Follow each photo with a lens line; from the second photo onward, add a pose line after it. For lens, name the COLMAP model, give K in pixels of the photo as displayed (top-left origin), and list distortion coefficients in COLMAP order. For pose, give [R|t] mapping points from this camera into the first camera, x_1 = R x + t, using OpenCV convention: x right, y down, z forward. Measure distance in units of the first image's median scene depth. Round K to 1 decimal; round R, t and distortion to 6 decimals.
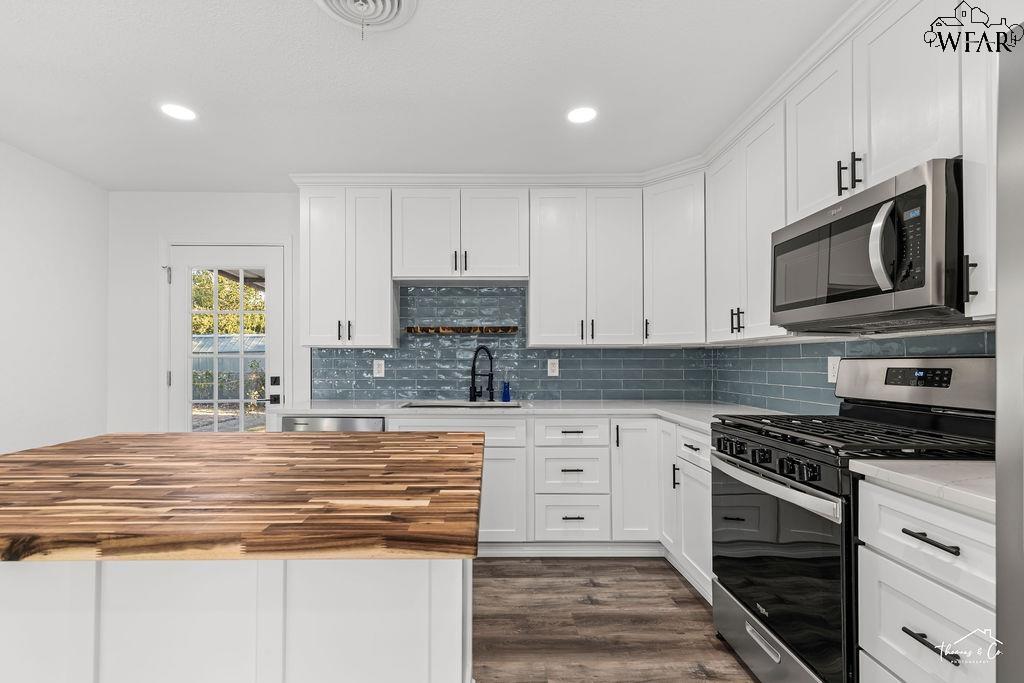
lens RADIAL K [[461.8, 0, 498.5], [0, 461.8, 354.7], [0, 0, 1]] dist [0.011680, 0.000054]
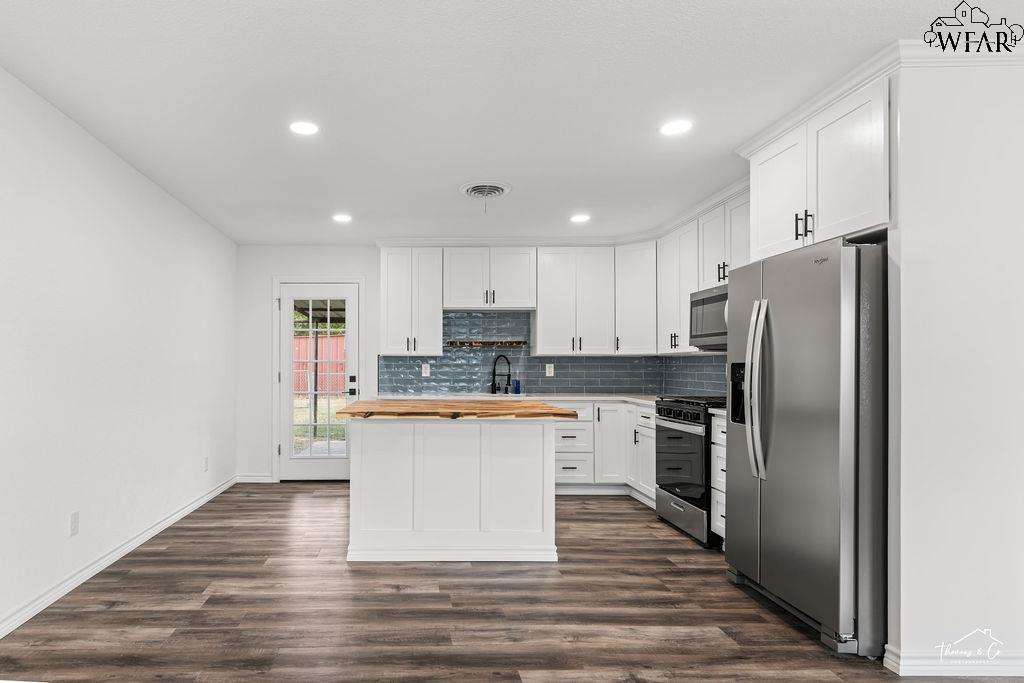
lens RADIAL K [[552.8, 0, 424.8], [0, 552.8, 356.1], [0, 0, 1]] dist [0.000235, -0.000604]
pose [[0.999947, 0.002863, -0.009913, -0.269857], [-0.002882, 0.999994, -0.001928, -0.011284], [0.009907, 0.001956, 0.999949, -0.750367]]
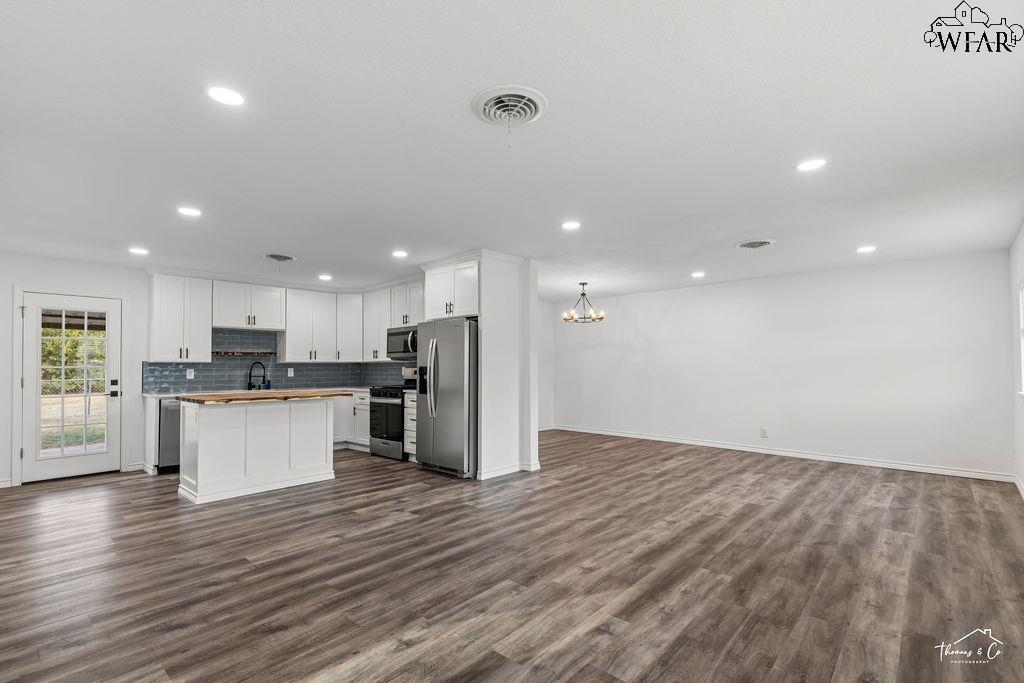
lens RADIAL K [[461.8, 0, 498.5], [0, 461.8, 354.7], [0, 0, 1]] dist [0.011680, 0.000054]
pose [[0.702671, 0.016871, 0.711315, -0.765648], [-0.003290, 0.999785, -0.020463, -0.012839], [-0.711508, 0.012038, 0.702575, -1.204216]]
